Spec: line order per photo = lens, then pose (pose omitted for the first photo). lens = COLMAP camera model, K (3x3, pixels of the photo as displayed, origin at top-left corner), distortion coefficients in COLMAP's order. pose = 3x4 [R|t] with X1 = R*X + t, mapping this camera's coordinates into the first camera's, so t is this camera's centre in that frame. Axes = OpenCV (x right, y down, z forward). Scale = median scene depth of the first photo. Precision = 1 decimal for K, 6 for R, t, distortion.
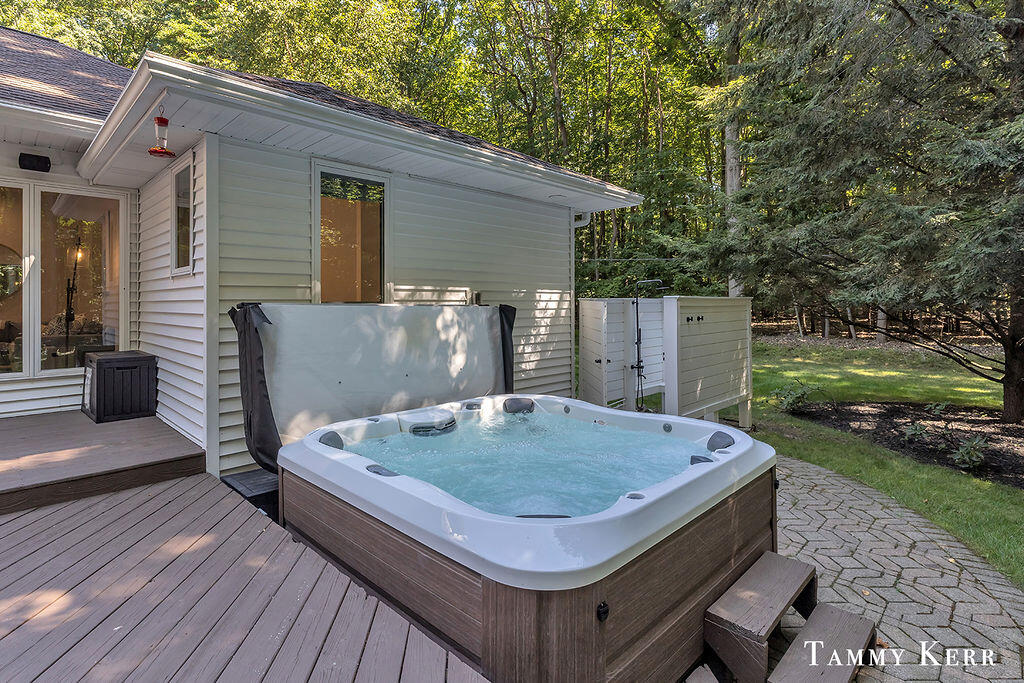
lens RADIAL K [[513.4, 0, 513.2], [0, 513.4, 303.3], [0, 0, 1]] dist [-0.004250, -0.000655]
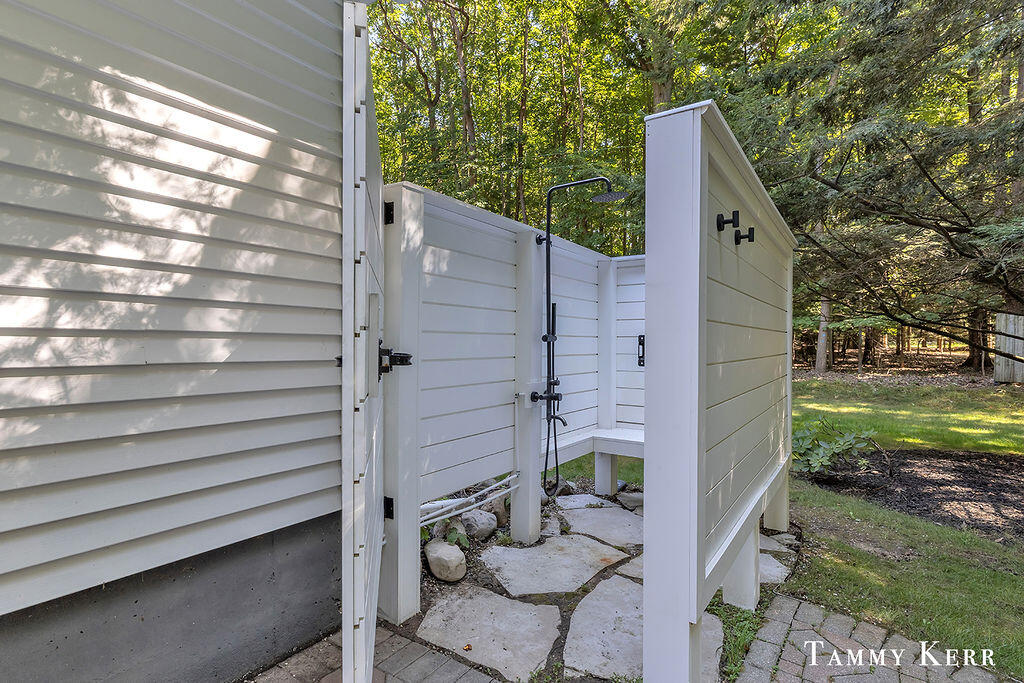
lens RADIAL K [[490.2, 0, 512.0], [0, 490.2, 341.5], [0, 0, 1]] dist [0.001072, 0.000056]
pose [[0.987807, 0.016829, 0.154770, 0.155407], [-0.016718, 0.999858, -0.002018, 0.082088], [-0.154782, -0.000594, 0.987948, 0.625233]]
